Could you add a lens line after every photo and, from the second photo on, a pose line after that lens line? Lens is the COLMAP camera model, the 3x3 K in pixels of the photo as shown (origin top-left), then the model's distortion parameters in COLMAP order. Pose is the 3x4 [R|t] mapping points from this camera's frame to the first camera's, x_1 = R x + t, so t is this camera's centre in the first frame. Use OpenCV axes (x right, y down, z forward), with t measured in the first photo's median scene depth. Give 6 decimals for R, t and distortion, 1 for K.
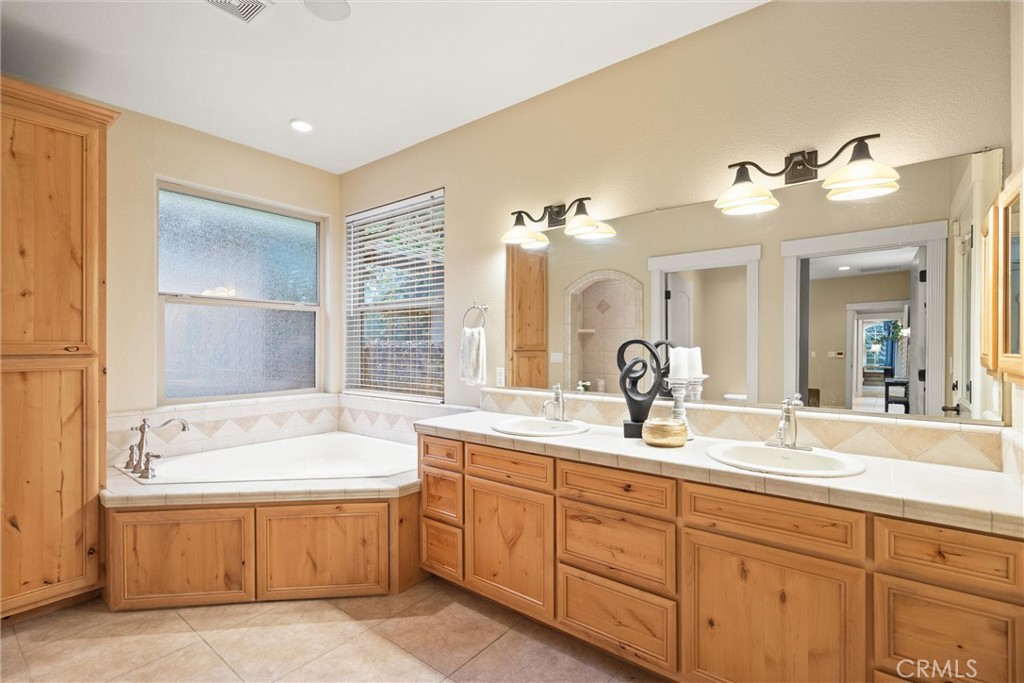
lens RADIAL K [[472.7, 0, 509.3], [0, 472.7, 344.9], [0, 0, 1]] dist [-0.001270, -0.000238]
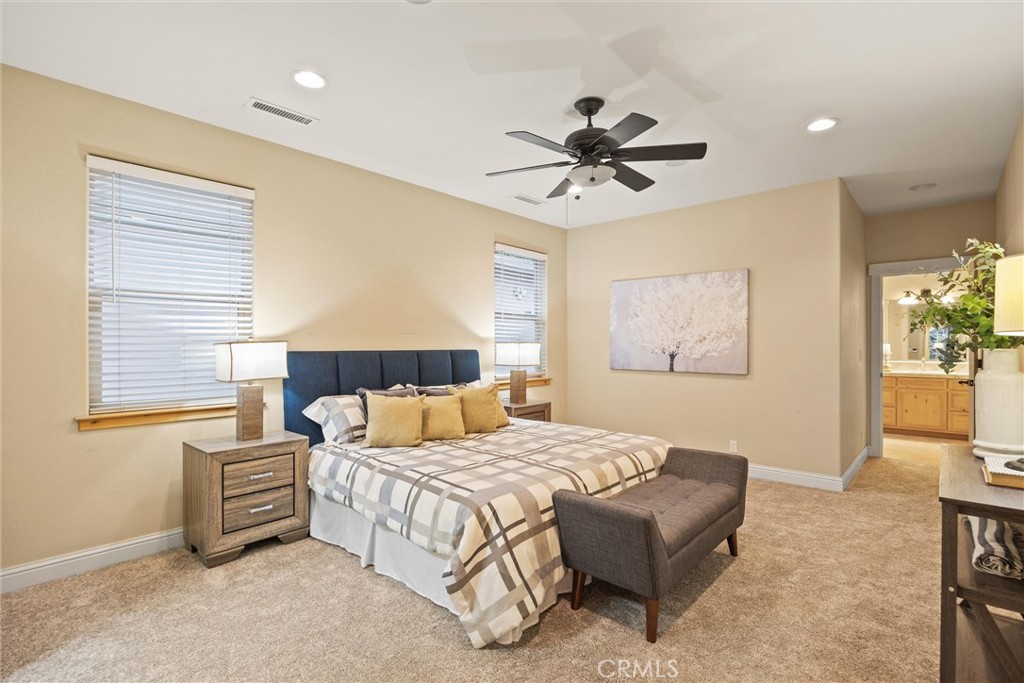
lens RADIAL K [[472.7, 0, 514.7], [0, 472.7, 342.3], [0, 0, 1]] dist [-0.001270, -0.000238]
pose [[0.997683, 0.000101, -0.068037, -2.767338], [0.000573, 0.999951, 0.009883, -0.057984], [0.068034, -0.009899, 0.997634, -3.425007]]
